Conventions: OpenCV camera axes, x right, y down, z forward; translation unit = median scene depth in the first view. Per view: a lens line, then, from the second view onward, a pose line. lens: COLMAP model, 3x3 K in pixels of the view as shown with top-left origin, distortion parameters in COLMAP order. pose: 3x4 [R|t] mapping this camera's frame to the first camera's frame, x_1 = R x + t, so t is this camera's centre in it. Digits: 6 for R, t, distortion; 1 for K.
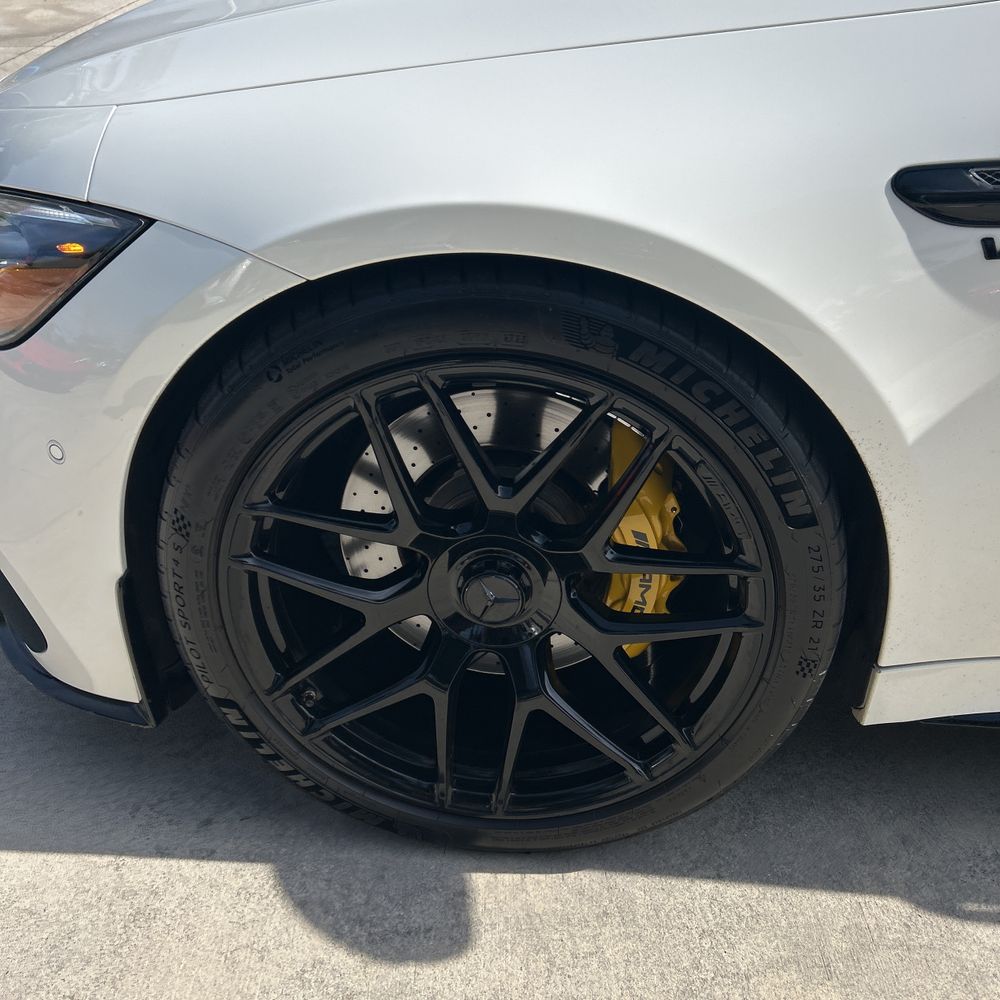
lens RADIAL K [[997.9, 0, 486.7], [0, 997.9, 486.8], [0, 0, 1]] dist [0.020427, -0.019799]
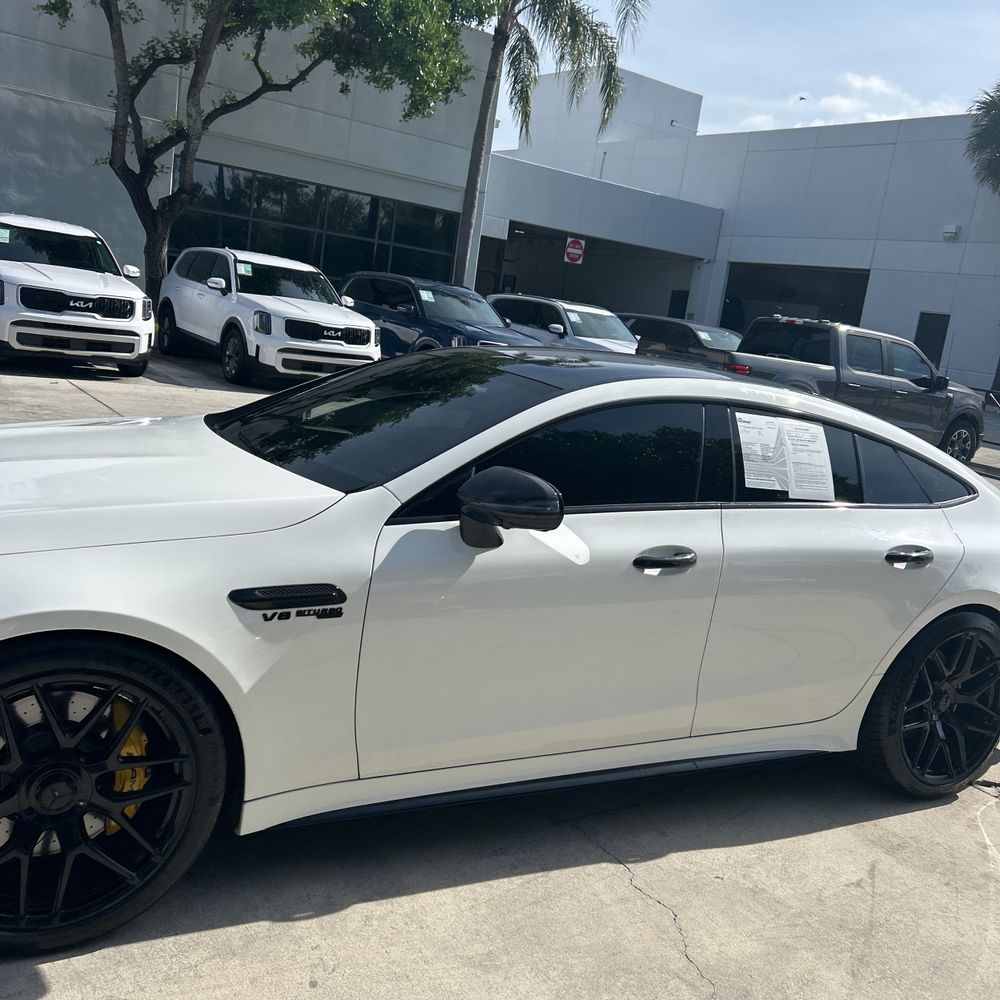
lens RADIAL K [[992.0, 0, 509.7], [0, 992.0, 493.1], [0, 0, 1]] dist [0.065324, -0.081980]
pose [[0.815249, 0.023888, 0.578618, -0.436344], [0.166943, 0.947039, -0.274314, 0.242208], [-0.554526, 0.320230, 0.768084, -1.269875]]
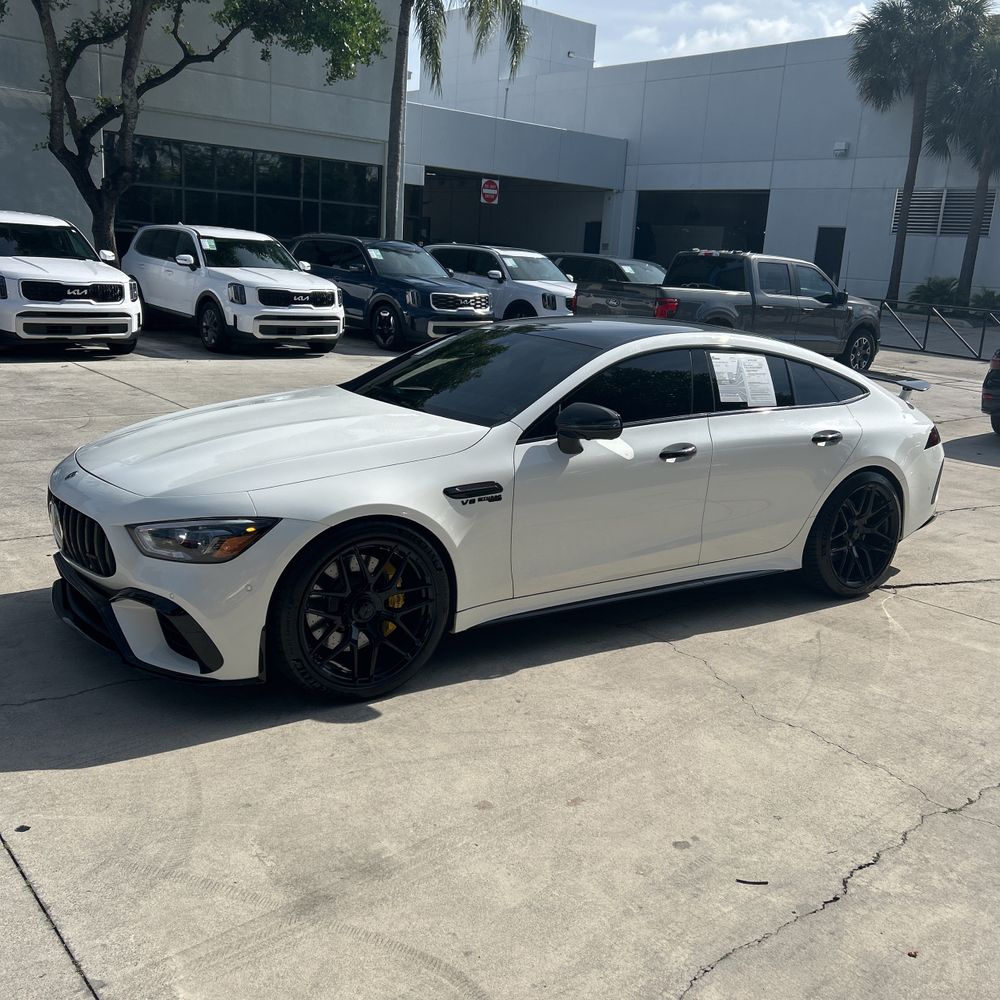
lens RADIAL K [[992.0, 0, 509.7], [0, 992.0, 493.1], [0, 0, 1]] dist [0.065324, -0.081980]
pose [[0.766060, -0.089054, 0.636570, -1.826295], [0.273910, 0.941161, -0.197963, 0.559337], [-0.581486, 0.326014, 0.745378, -2.084407]]
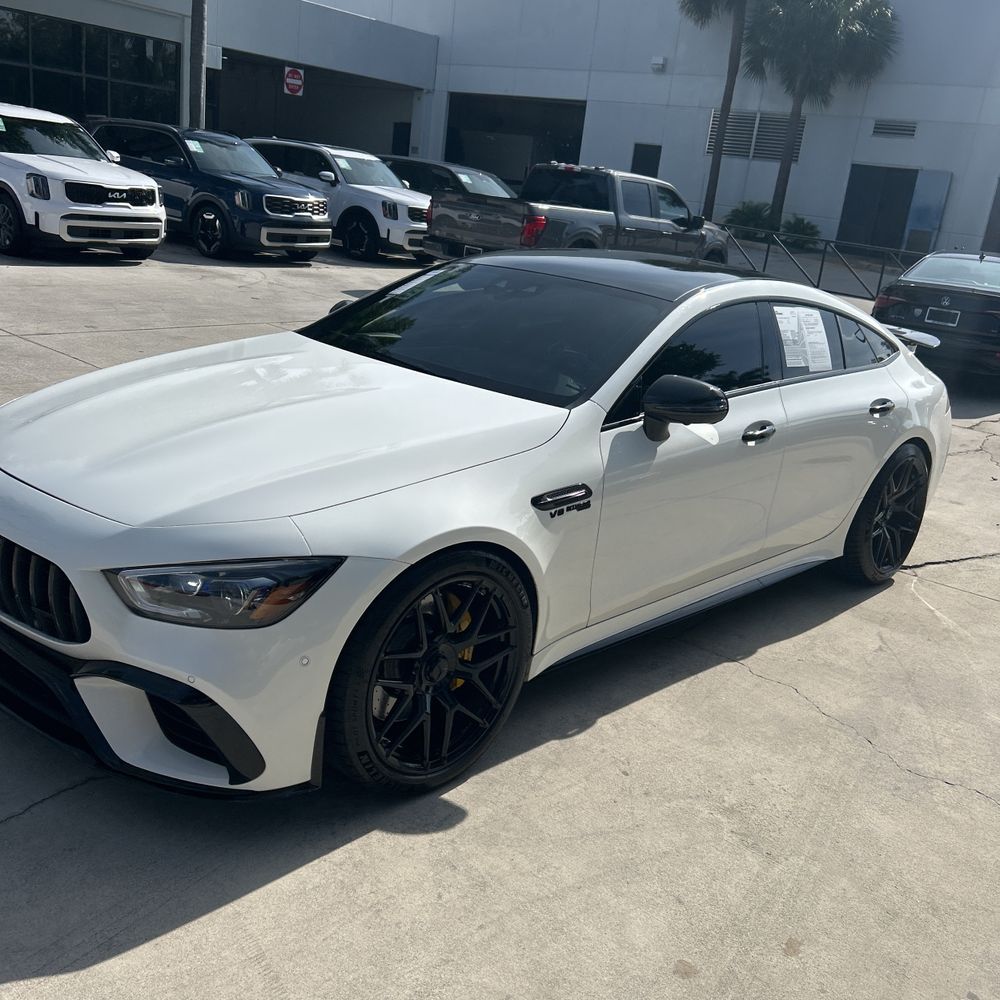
lens RADIAL K [[997.9, 0, 486.7], [0, 997.9, 486.8], [0, 0, 1]] dist [0.020427, -0.019799]
pose [[0.629276, -0.148180, 0.762925, -1.826461], [0.299337, 0.952133, -0.061971, -0.146563], [-0.717223, 0.267368, 0.643510, -0.885362]]
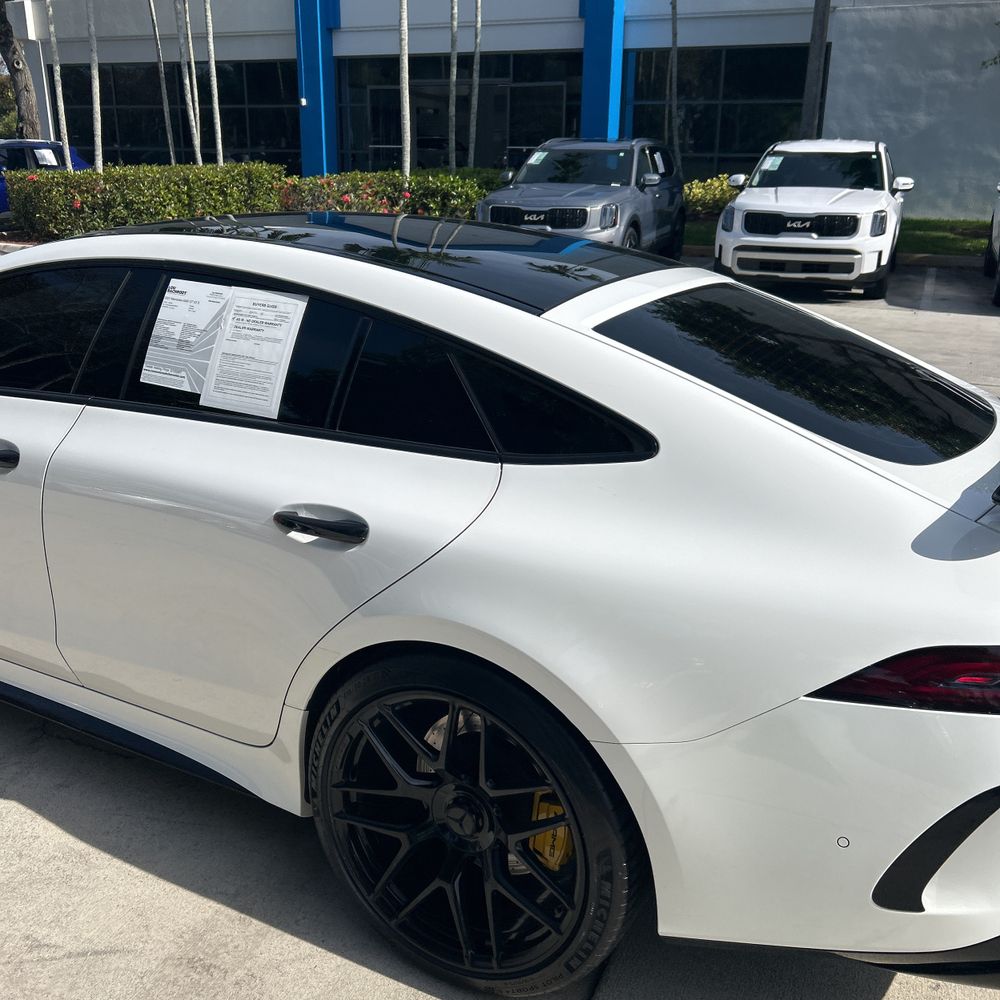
lens RADIAL K [[998.7, 0, 496.5], [0, 998.7, 500.7], [0, 0, 1]] dist [0.020508, -0.008852]
pose [[0.915588, 0.153316, -0.371743, 3.415078], [-0.231657, 0.956748, -0.175977, -0.025835], [0.328684, 0.247240, 0.911504, -1.036951]]
